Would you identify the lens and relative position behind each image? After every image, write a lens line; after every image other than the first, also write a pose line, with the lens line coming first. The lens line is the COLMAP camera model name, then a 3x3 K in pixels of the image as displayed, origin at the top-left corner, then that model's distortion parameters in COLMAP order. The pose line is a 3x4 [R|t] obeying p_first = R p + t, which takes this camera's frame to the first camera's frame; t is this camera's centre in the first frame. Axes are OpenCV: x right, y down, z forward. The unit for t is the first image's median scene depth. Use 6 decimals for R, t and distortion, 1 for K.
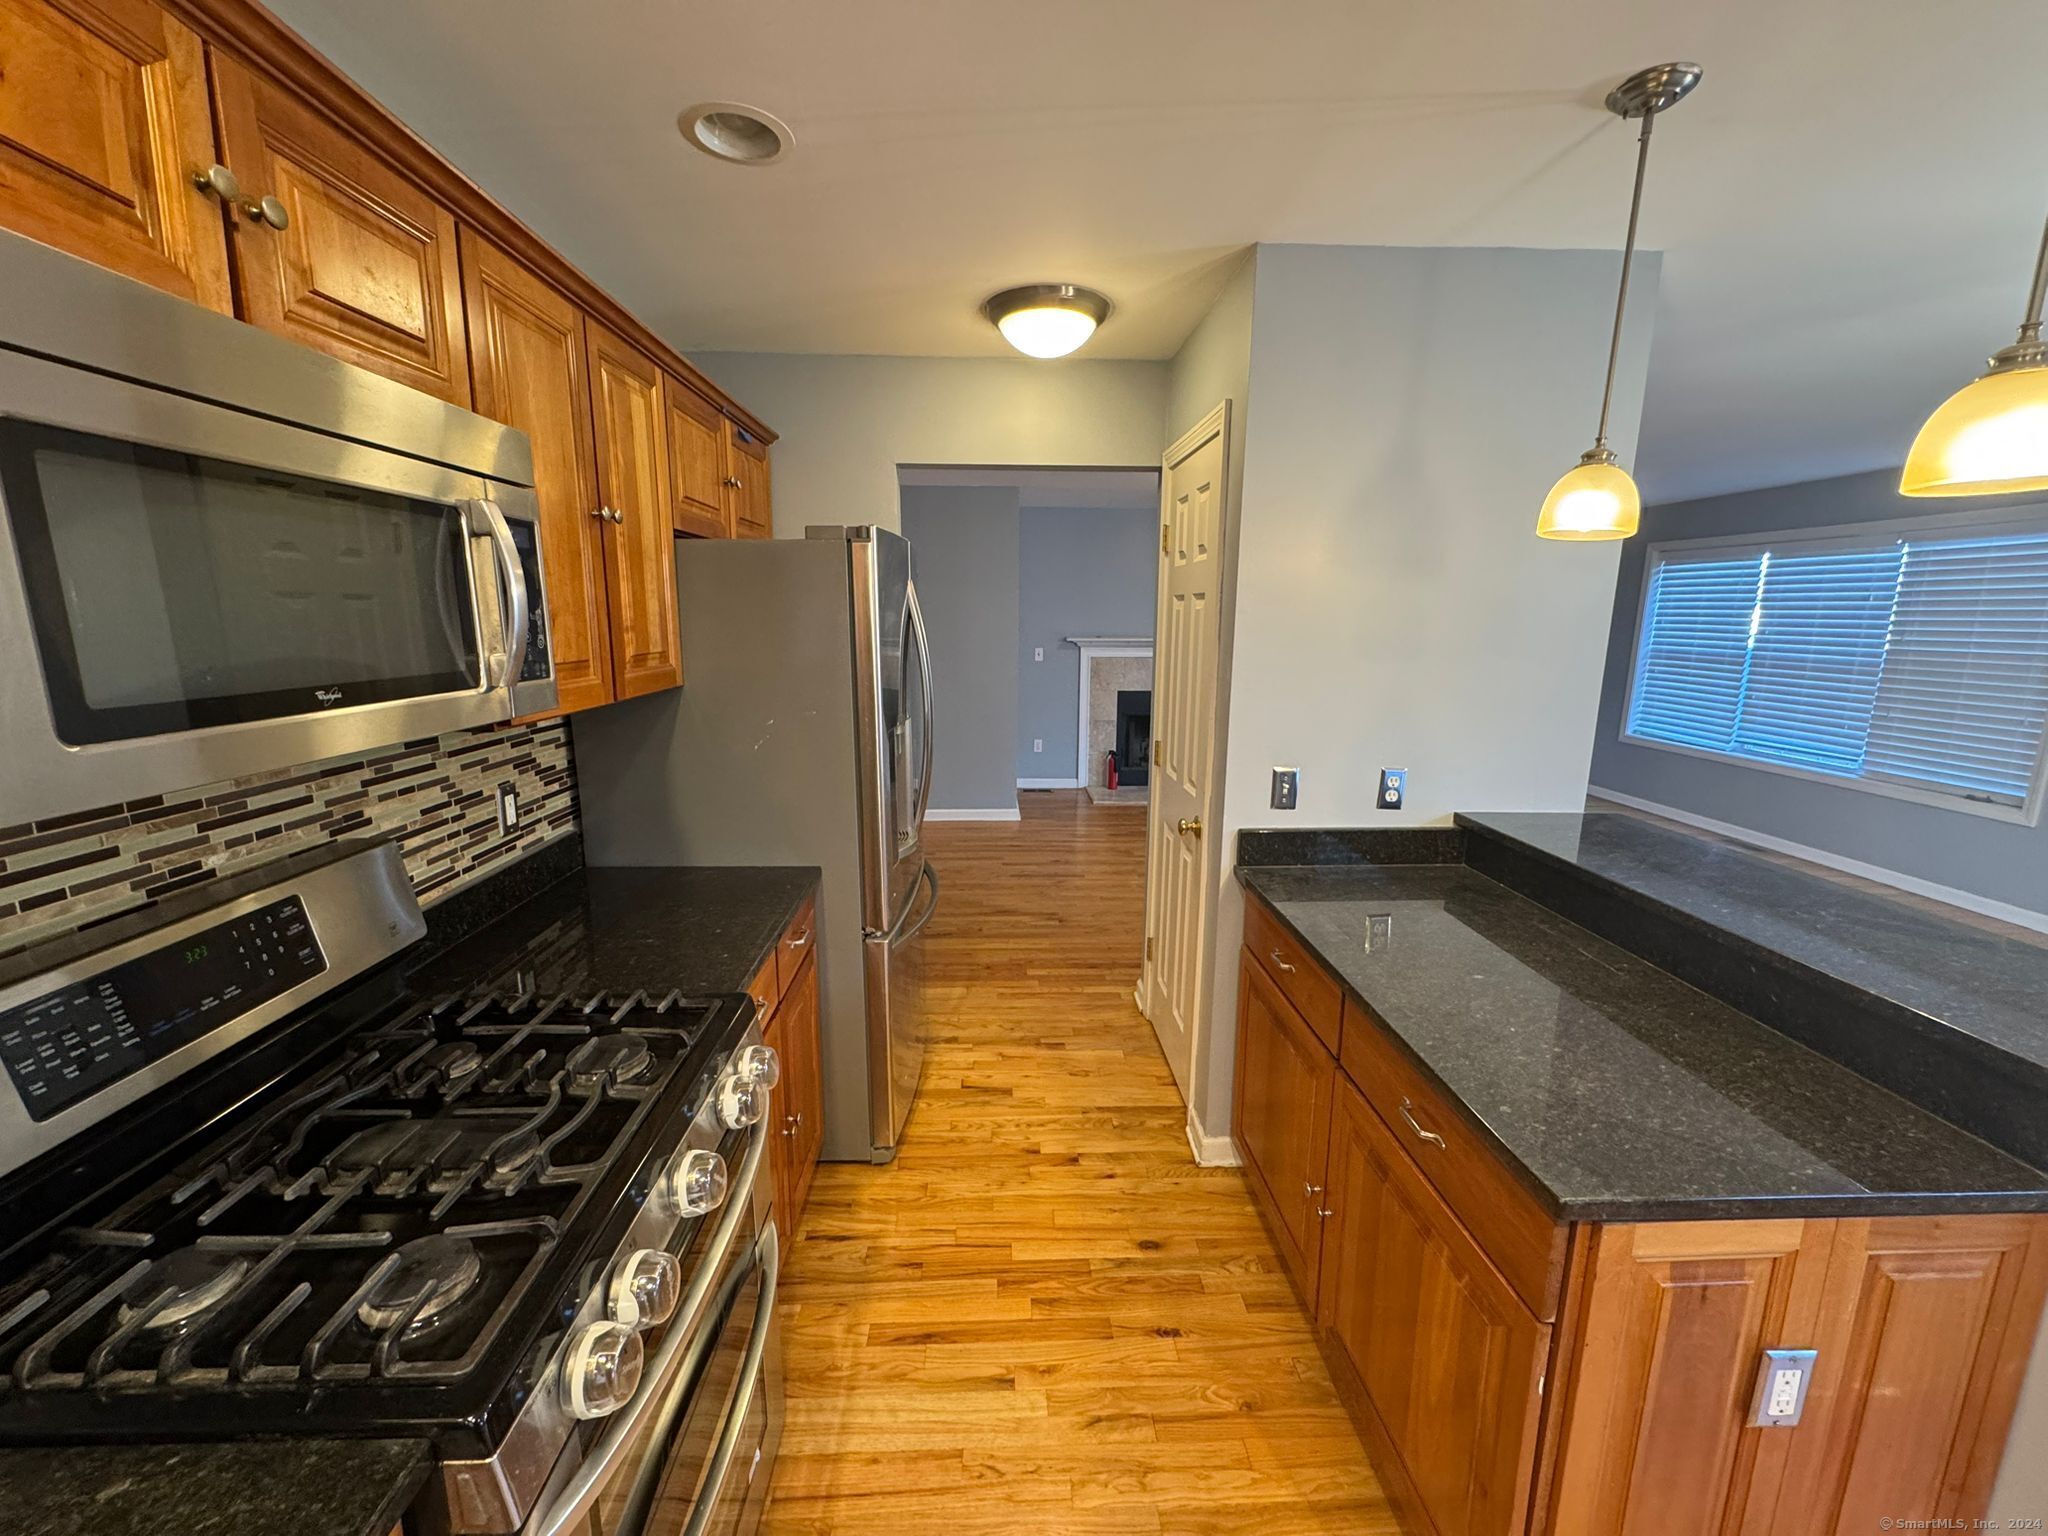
lens RADIAL K [[814.8, 0, 1024.0], [0, 814.8, 768.0], [0, 0, 1]] dist [-0.002151, -0.000287]
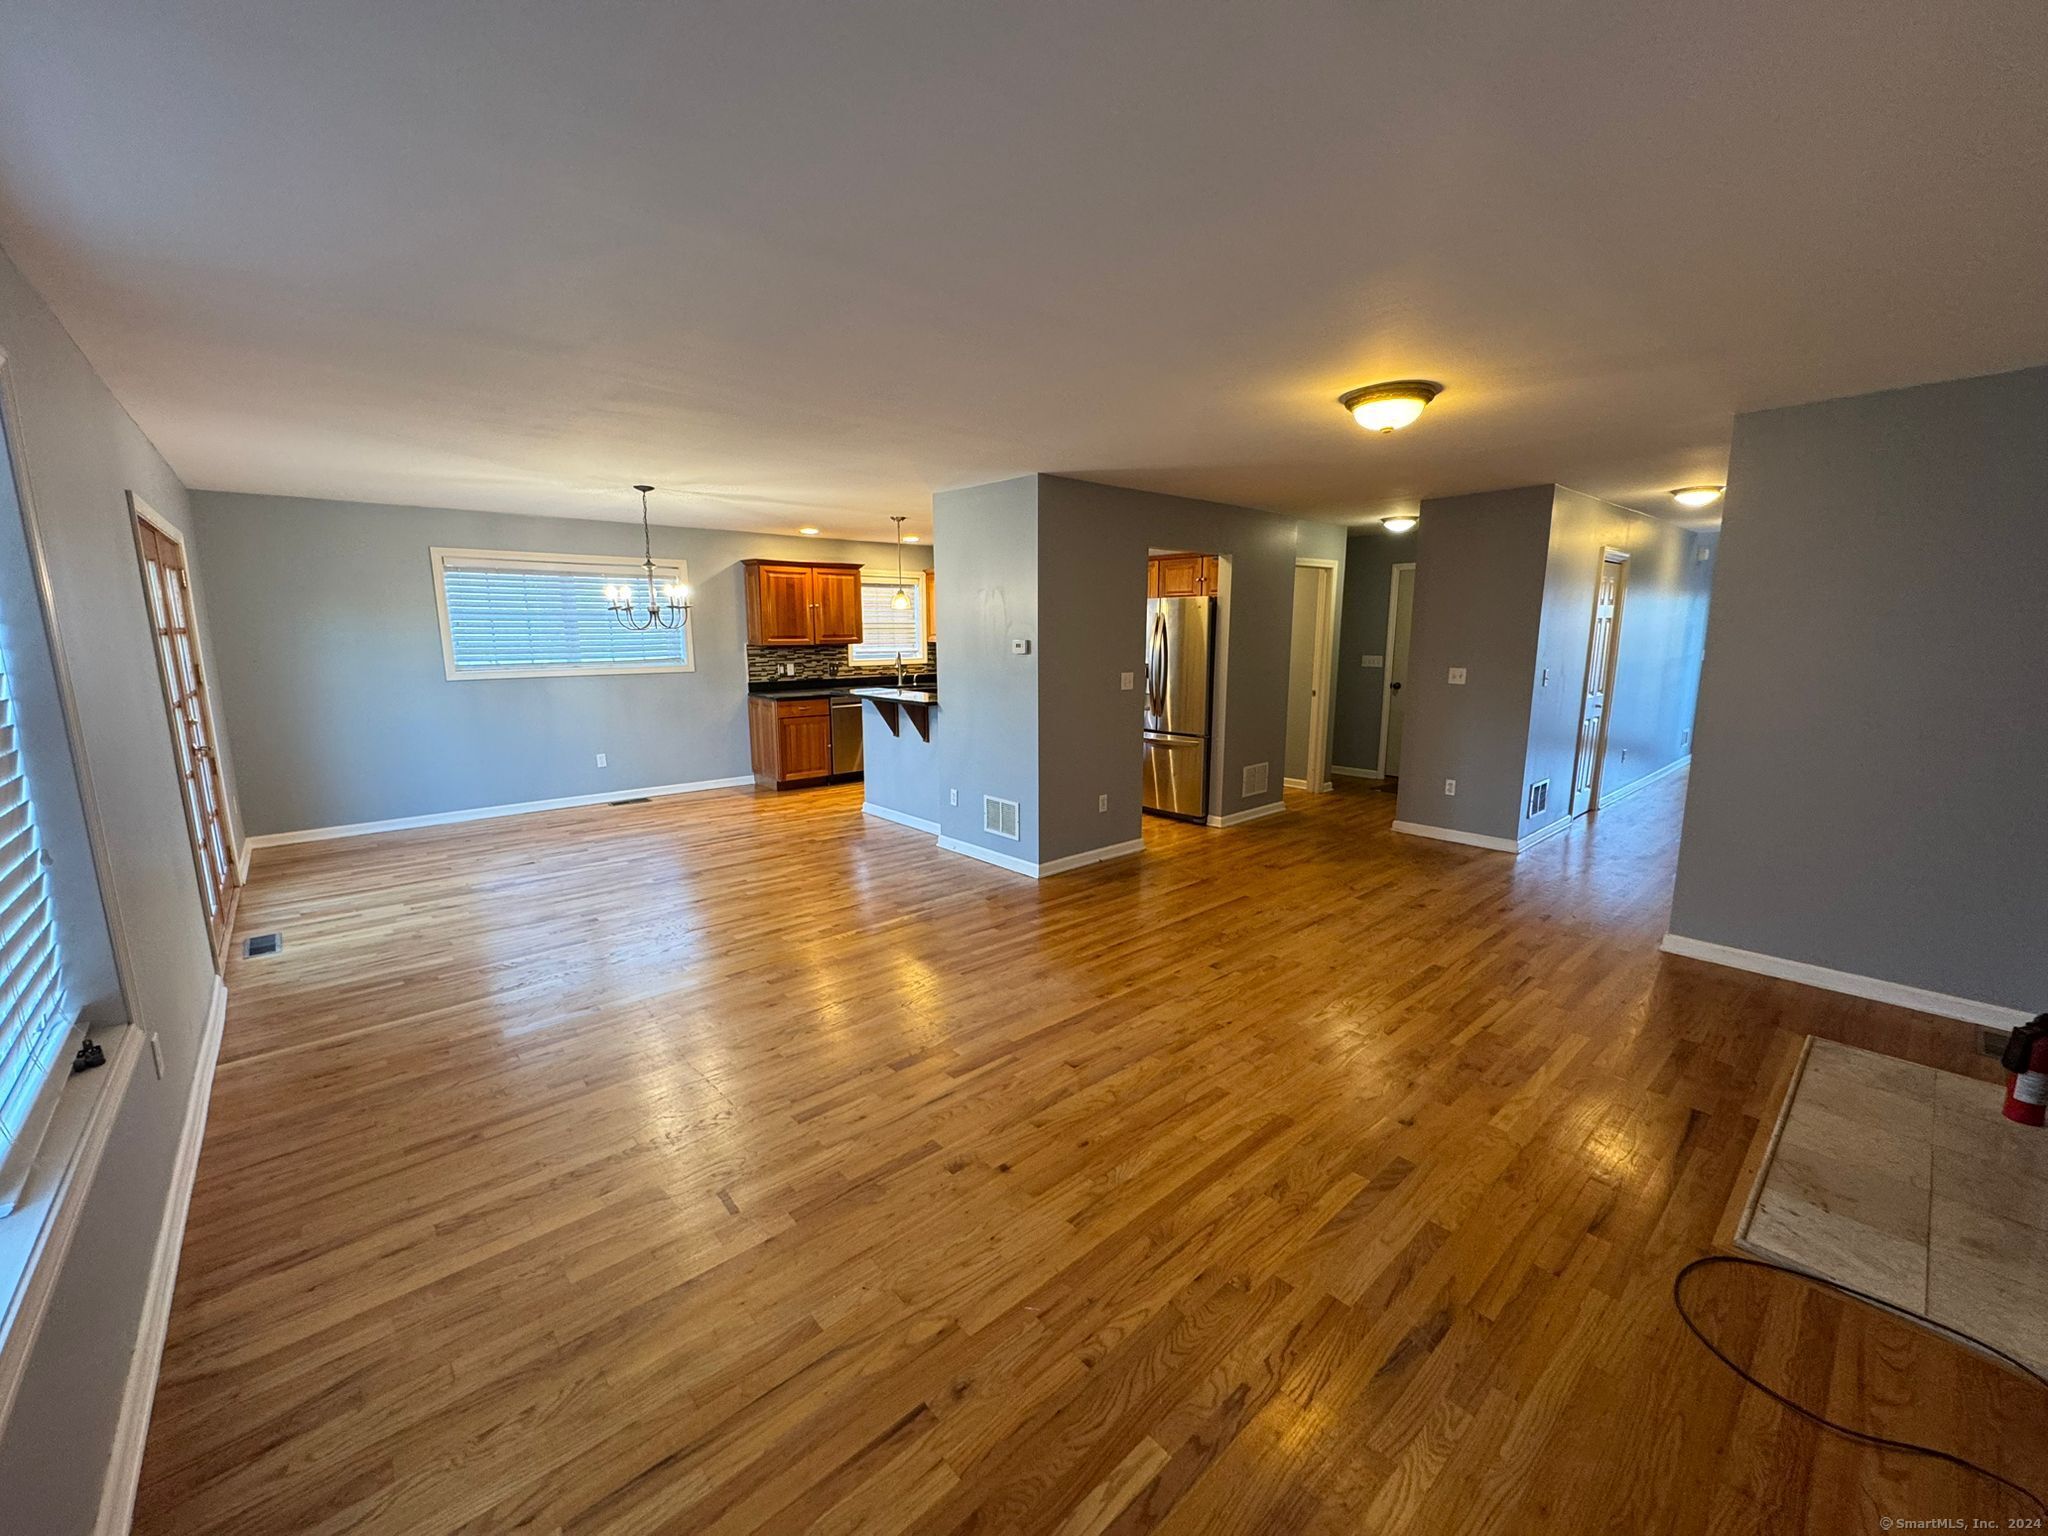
lens RADIAL K [[814.8, 0, 1024.0], [0, 814.8, 768.0], [0, 0, 1]] dist [-0.002151, -0.000287]
pose [[-0.772704, 0.102747, -0.626396, 1.045966], [-0.121166, 0.944794, 0.304440, -0.277789], [0.623095, 0.311140, -0.717596, 1.530070]]
